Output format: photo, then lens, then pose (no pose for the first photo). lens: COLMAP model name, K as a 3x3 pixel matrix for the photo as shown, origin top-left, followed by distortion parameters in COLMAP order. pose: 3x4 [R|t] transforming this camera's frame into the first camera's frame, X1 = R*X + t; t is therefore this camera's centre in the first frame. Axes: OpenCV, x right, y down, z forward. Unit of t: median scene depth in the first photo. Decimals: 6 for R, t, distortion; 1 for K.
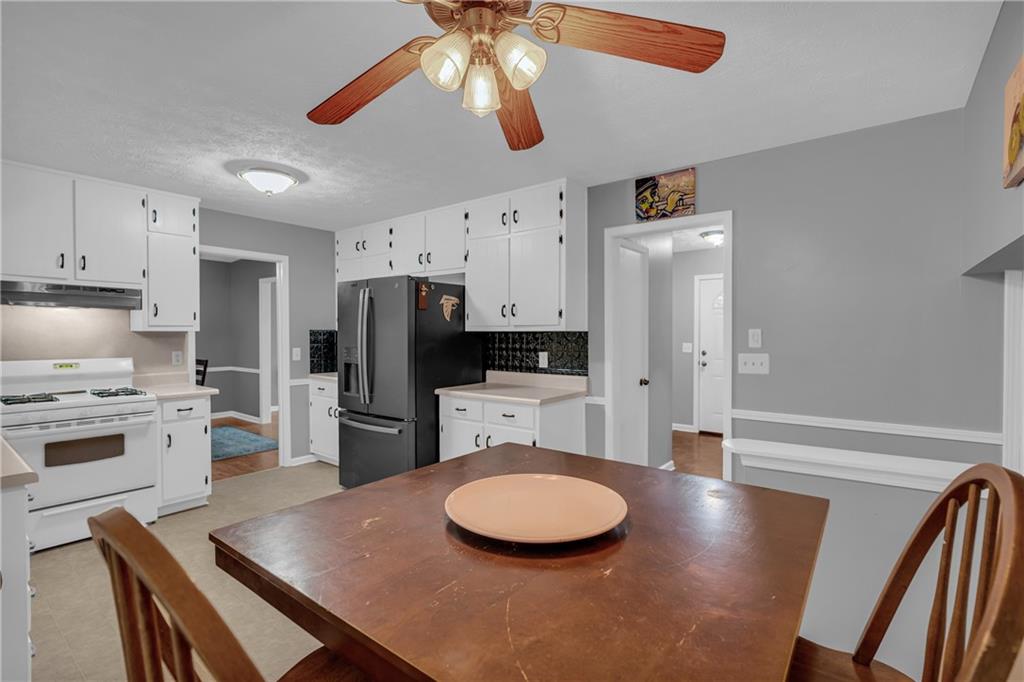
lens RADIAL K [[467.3, 0, 513.8], [0, 467.3, 341.4], [0, 0, 1]] dist [-0.008933, 0.001614]
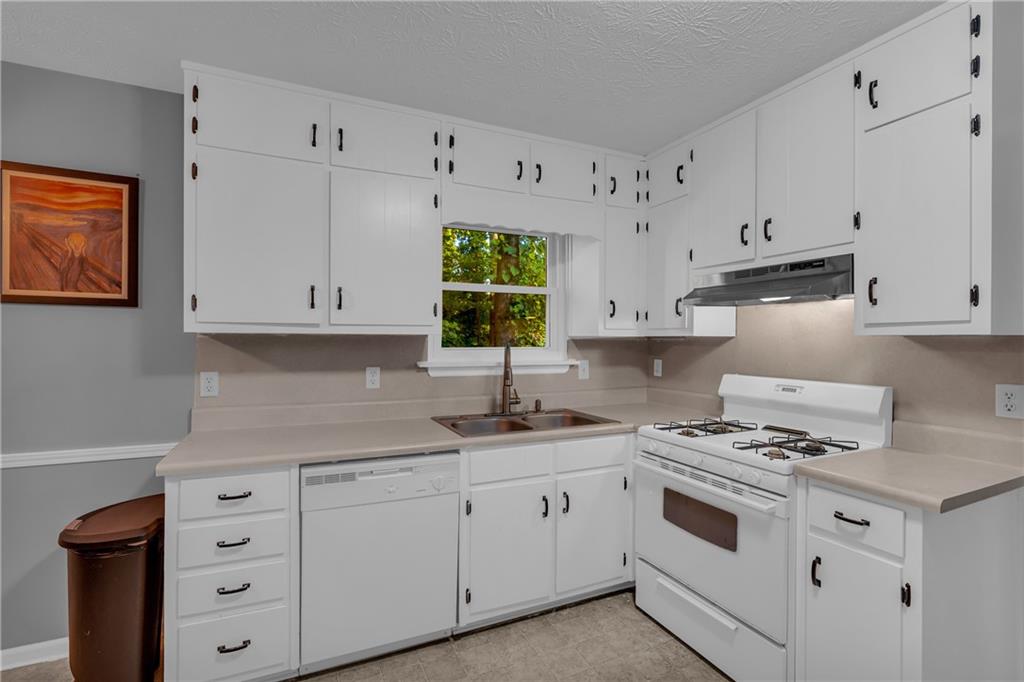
lens RADIAL K [[467.3, 0, 513.8], [0, 467.3, 341.4], [0, 0, 1]] dist [-0.008933, 0.001614]
pose [[-0.464746, 0.006022, -0.885424, -0.194067], [-0.013186, 0.999819, 0.013721, -0.019751], [0.885346, 0.018052, -0.464582, 0.968949]]
